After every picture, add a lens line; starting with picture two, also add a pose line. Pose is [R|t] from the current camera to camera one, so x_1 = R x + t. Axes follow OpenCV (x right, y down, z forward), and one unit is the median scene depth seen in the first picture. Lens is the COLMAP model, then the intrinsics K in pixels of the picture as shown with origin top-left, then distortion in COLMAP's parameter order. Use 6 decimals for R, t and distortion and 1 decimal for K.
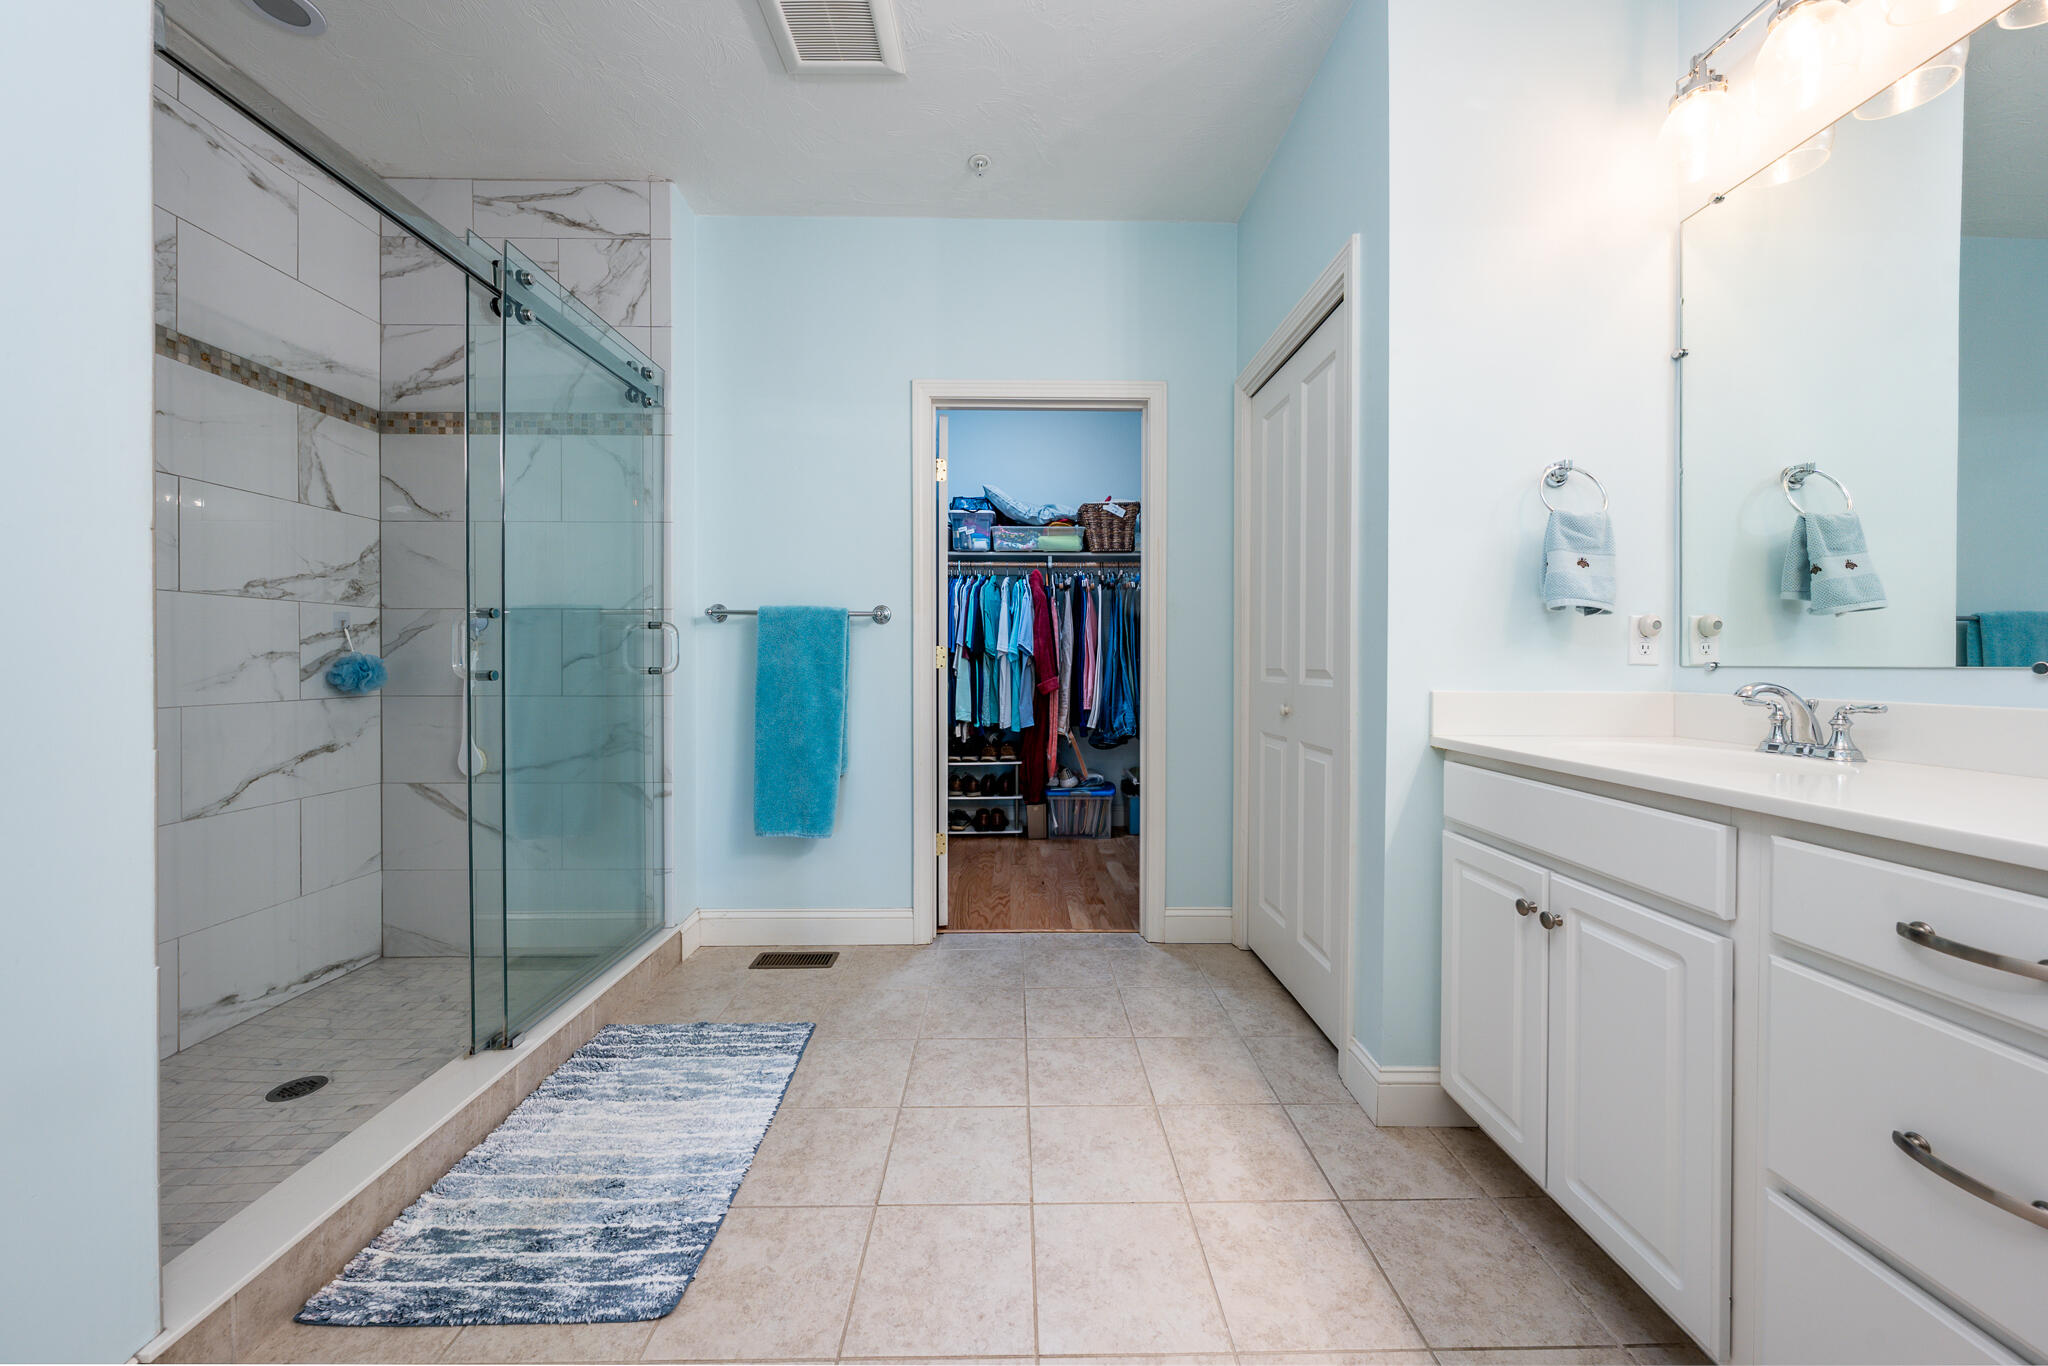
lens RADIAL K [[735.7, 0, 1070.5], [0, 735.7, 656.7], [0, 0, 1]] dist [-0.007020, 0.000641]
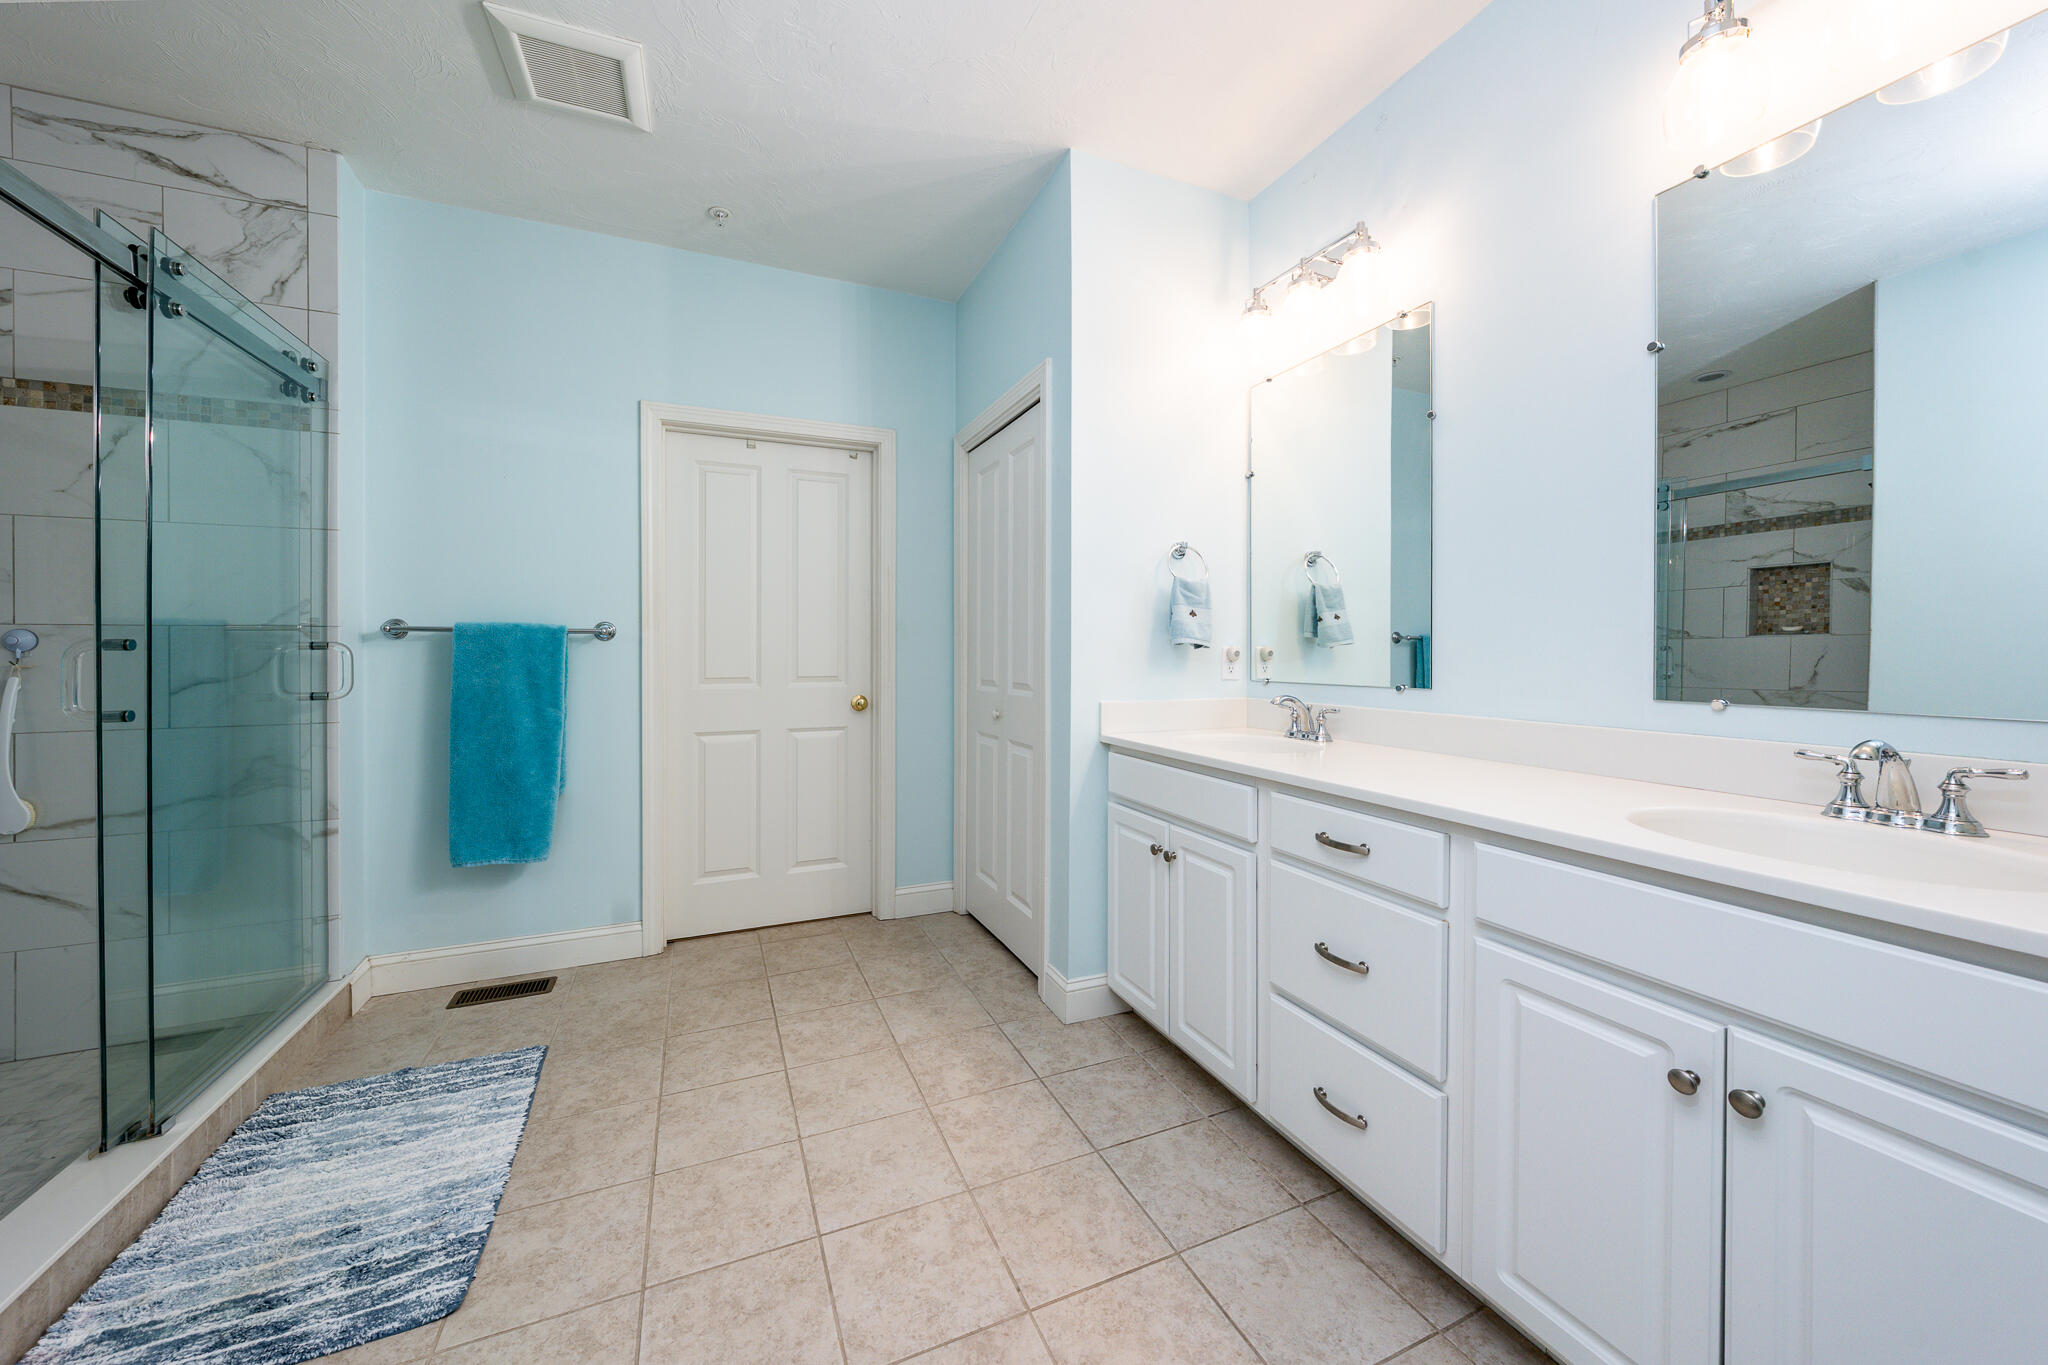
lens RADIAL K [[735.7, 0, 1070.5], [0, 735.7, 656.2], [0, 0, 1]] dist [-0.007020, 0.000641]
pose [[0.923602, -0.008897, 0.383251, -0.081463], [0.001926, 0.999826, 0.018569, -0.059299], [-0.383349, -0.016413, 0.923458, -0.230384]]
